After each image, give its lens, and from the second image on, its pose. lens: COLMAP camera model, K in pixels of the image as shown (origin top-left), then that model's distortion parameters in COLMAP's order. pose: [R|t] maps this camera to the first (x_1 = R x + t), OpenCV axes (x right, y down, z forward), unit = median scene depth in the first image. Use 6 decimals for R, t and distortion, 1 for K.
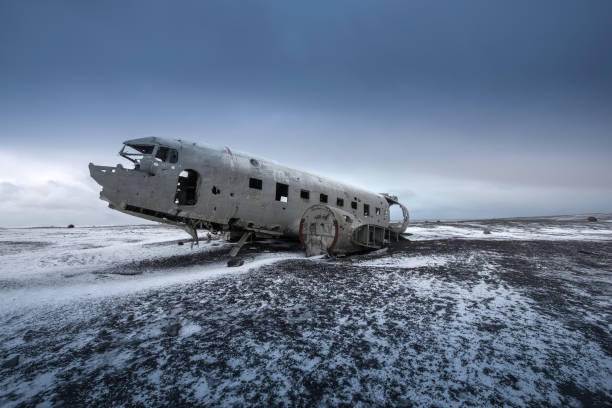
lens RADIAL K [[241.5, 0, 306.0], [0, 241.5, 204.0], [0, 0, 1]] dist [-0.021031, -0.000322]
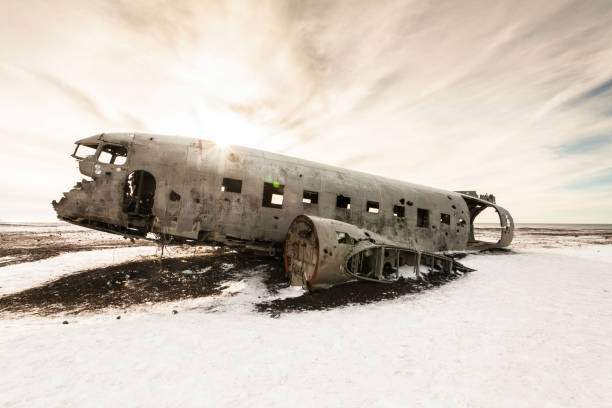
lens RADIAL K [[281.5, 0, 306.0], [0, 281.5, 204.0], [0, 0, 1]] dist [0.014045, 0.000104]
pose [[0.950837, -0.000195, -0.309691, 0.293230], [0.003520, 0.999942, 0.010177, -0.035297], [0.309672, -0.010766, 0.950783, 0.234453]]
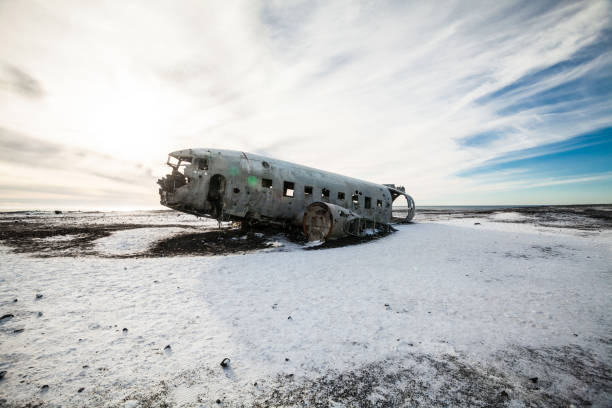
lens RADIAL K [[296.9, 0, 306.0], [0, 296.9, 204.0], [0, 0, 1]] dist [-0.093142, 0.000355]
pose [[0.999397, 0.011539, -0.032756, 0.036205], [-0.009325, 0.997712, 0.066963, -0.083510], [0.033454, -0.066617, 0.997218, -0.490539]]
